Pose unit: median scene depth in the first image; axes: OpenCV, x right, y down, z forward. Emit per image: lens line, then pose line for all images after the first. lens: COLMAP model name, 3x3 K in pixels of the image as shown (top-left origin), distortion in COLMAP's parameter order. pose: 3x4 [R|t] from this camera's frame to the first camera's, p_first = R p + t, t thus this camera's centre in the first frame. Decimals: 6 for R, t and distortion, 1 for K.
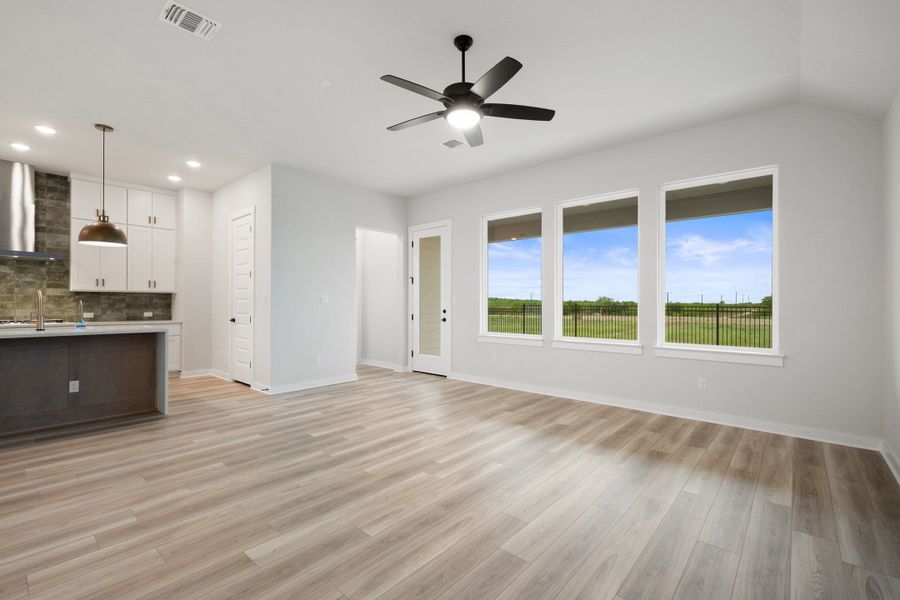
lens RADIAL K [[398.3, 0, 450.7], [0, 398.3, 303.3], [0, 0, 1]] dist [-0.002781, -0.000311]
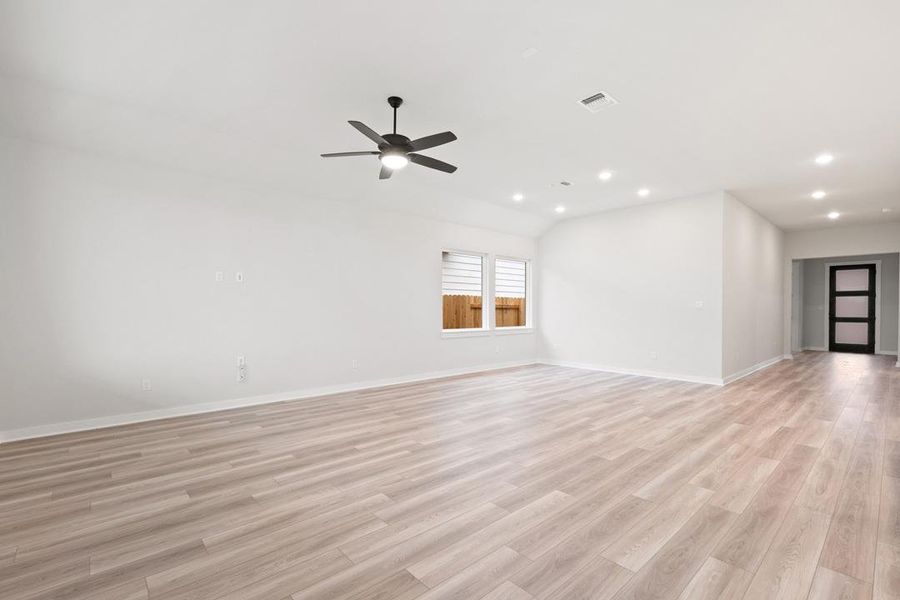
lens RADIAL K [[402.1, 0, 449.9], [0, 402.1, 312.3], [0, 0, 1]] dist [0.000984, 0.000726]
pose [[-0.992575, -0.007188, 0.121418, -0.189401], [-0.006123, 0.999939, 0.009143, 0.001130], [-0.121476, 0.008332, -0.992559, 1.420979]]
